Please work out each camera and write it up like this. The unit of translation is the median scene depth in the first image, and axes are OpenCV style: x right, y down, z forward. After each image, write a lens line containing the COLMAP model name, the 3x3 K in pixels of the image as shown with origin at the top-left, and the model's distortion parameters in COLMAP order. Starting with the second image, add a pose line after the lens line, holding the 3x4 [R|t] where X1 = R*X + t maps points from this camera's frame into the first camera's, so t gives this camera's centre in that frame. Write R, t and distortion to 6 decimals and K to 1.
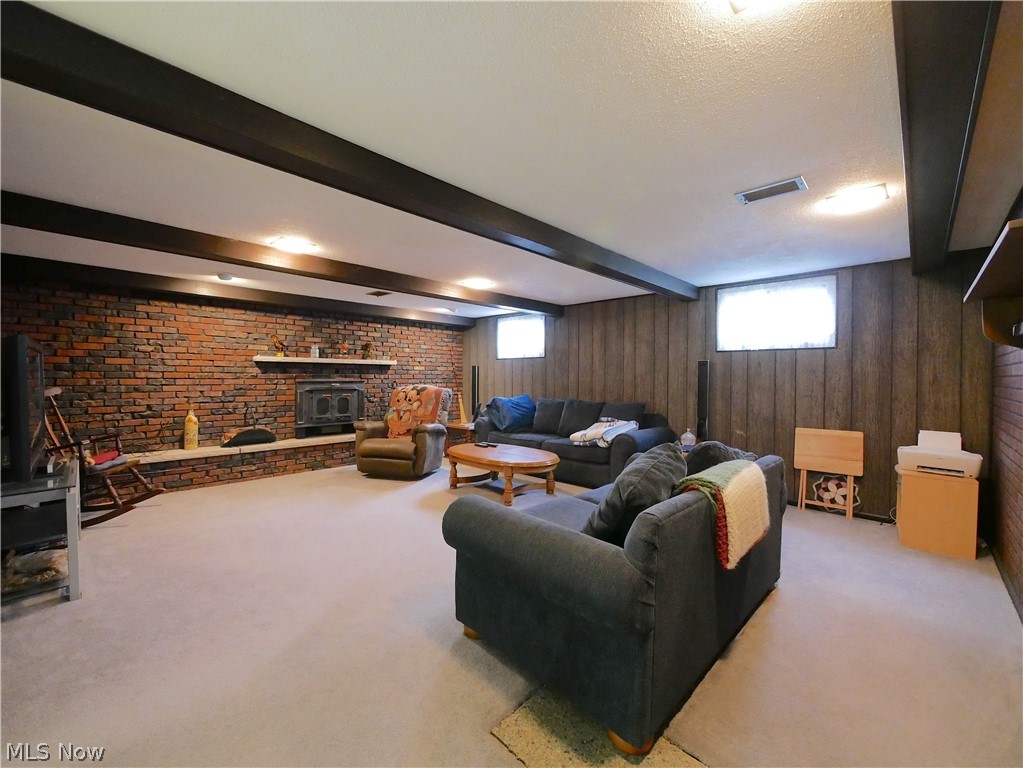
lens RADIAL K [[416.2, 0, 513.8], [0, 416.2, 381.9], [0, 0, 1]] dist [-0.001167, -0.000037]
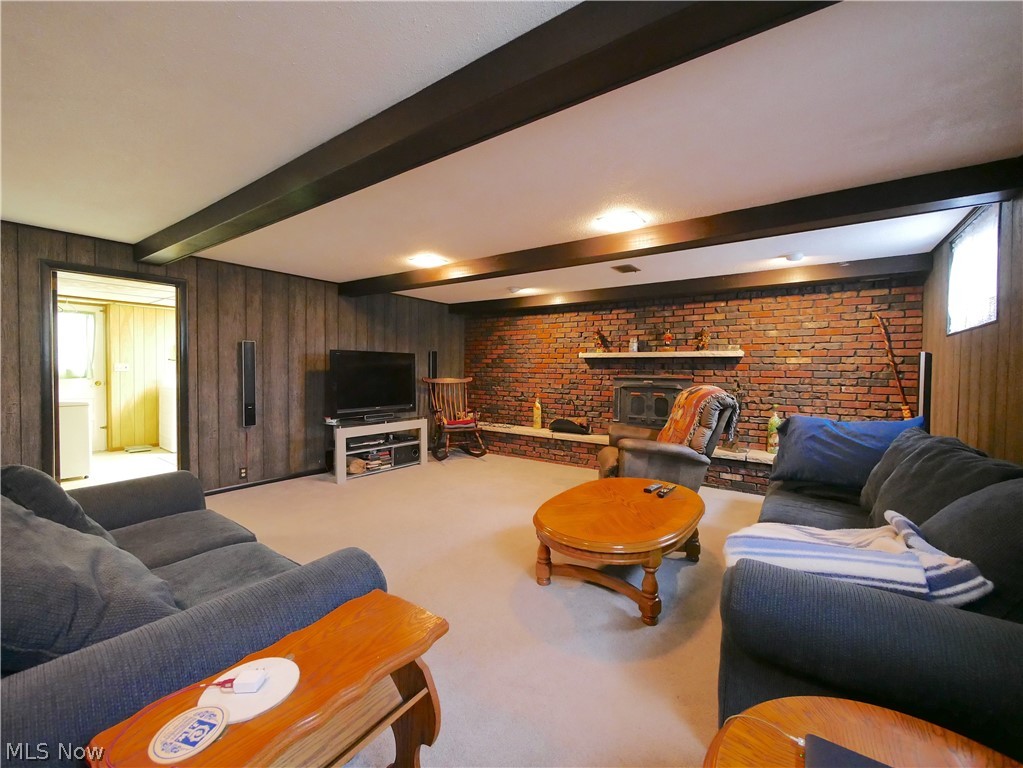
lens RADIAL K [[416.2, 0, 514.7], [0, 416.2, 381.2], [0, 0, 1]] dist [-0.001167, -0.000037]
pose [[0.172179, 0.026516, -0.984709, 0.392111], [-0.020063, 0.999525, 0.023407, -0.010207], [0.984861, 0.015726, 0.172630, 0.597399]]
